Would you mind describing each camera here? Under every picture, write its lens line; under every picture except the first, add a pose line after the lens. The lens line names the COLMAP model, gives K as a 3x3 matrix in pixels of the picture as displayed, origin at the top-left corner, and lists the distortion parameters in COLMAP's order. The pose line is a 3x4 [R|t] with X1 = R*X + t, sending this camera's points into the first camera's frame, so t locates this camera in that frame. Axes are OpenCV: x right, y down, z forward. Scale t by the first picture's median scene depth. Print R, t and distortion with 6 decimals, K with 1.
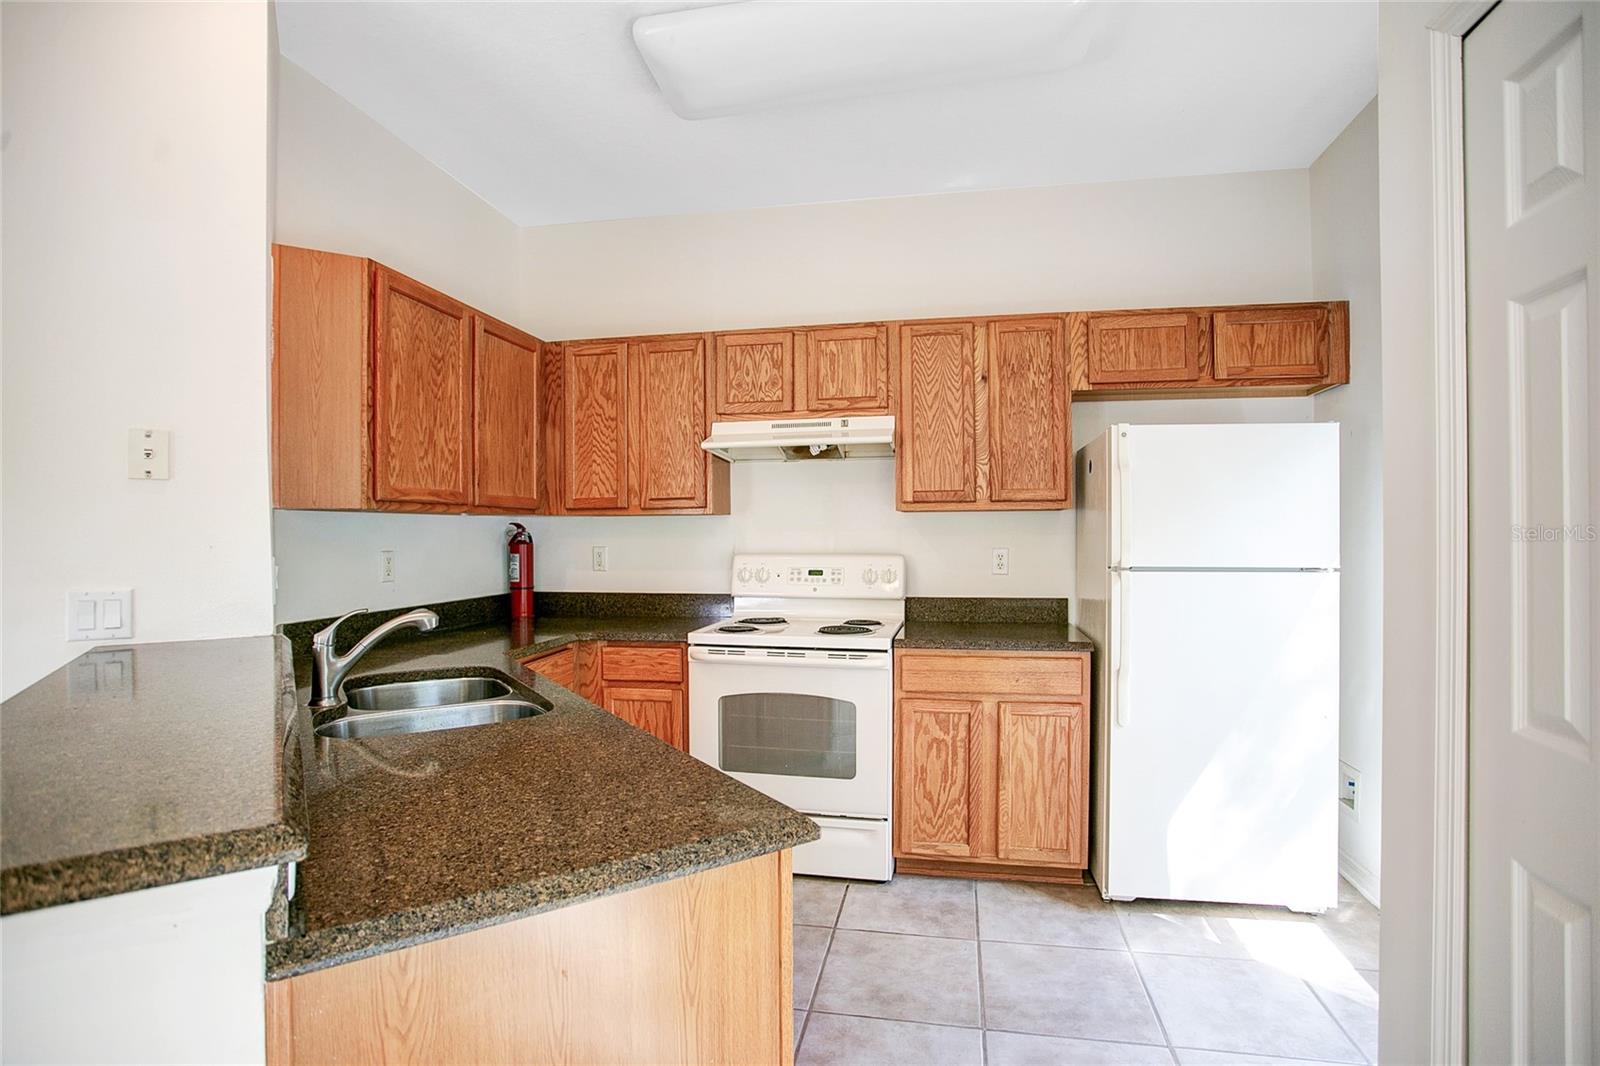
lens RADIAL K [[764.8, 0, 814.1], [0, 764.8, 542.5], [0, 0, 1]] dist [-0.052080, 0.004101]
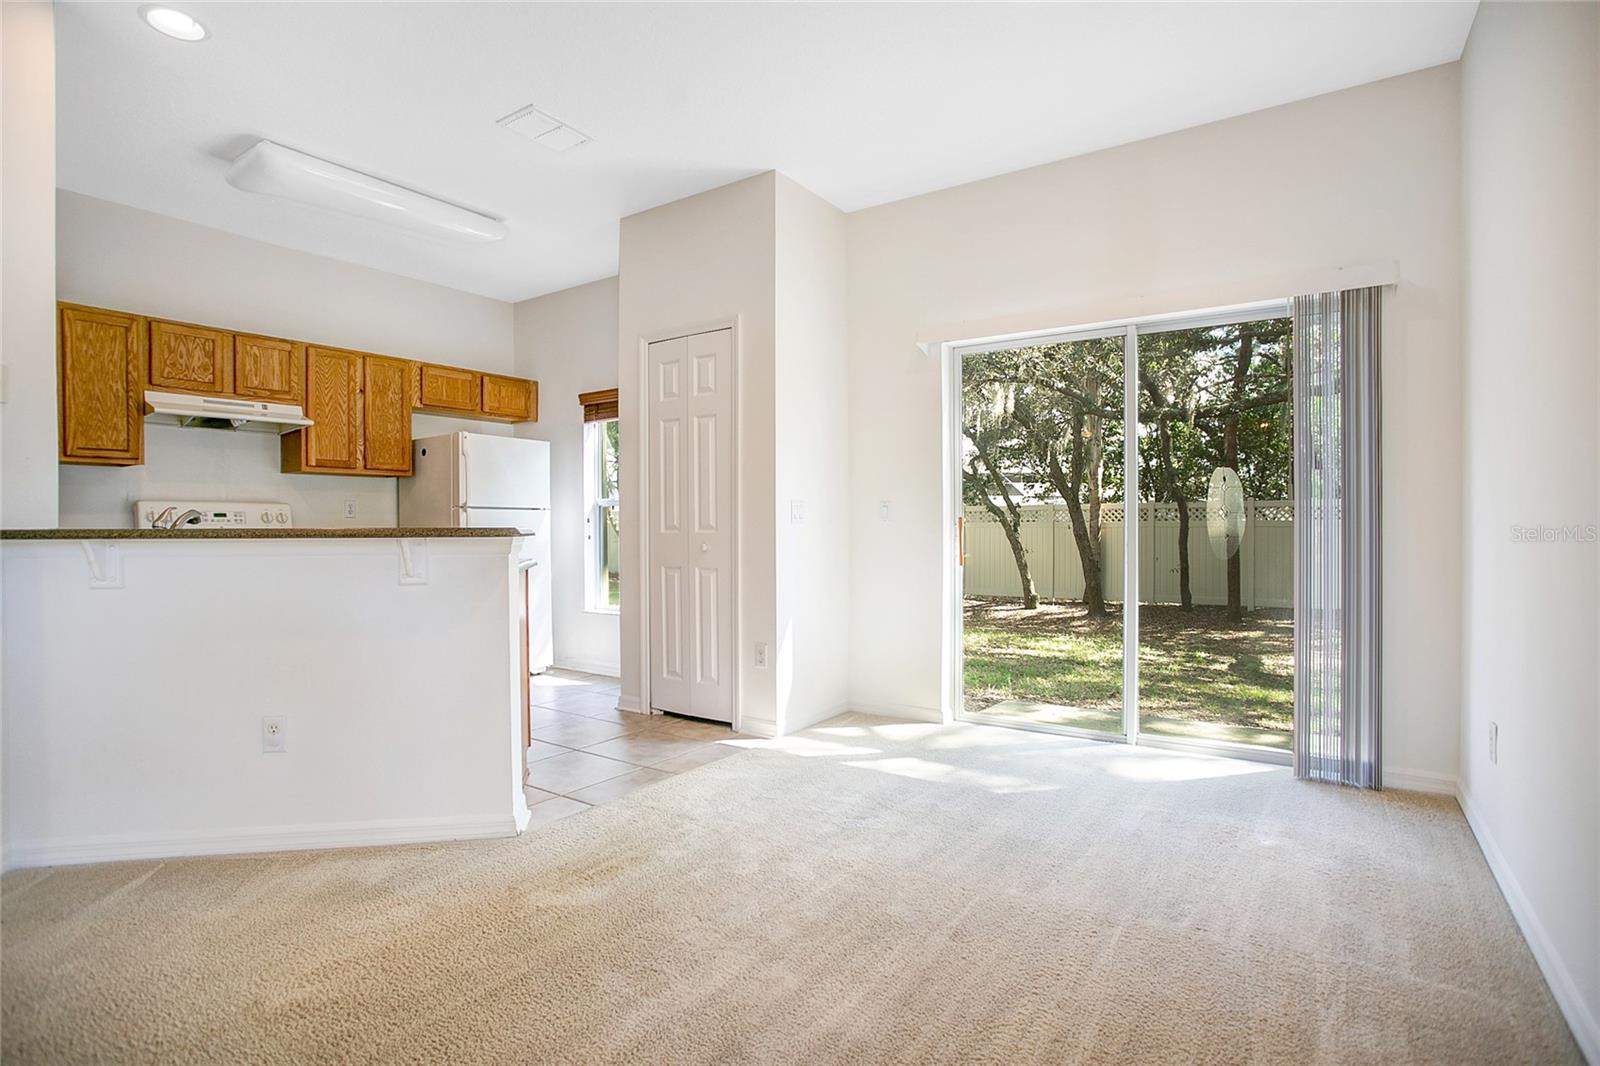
lens RADIAL K [[764.8, 0, 780.1], [0, 764.8, 532.4], [0, 0, 1]] dist [-0.052080, 0.004101]
pose [[0.437892, -0.005669, 0.899010, -0.798834], [0.005961, 0.999976, 0.003402, 0.077912], [-0.899008, 0.003869, 0.437916, -0.463521]]
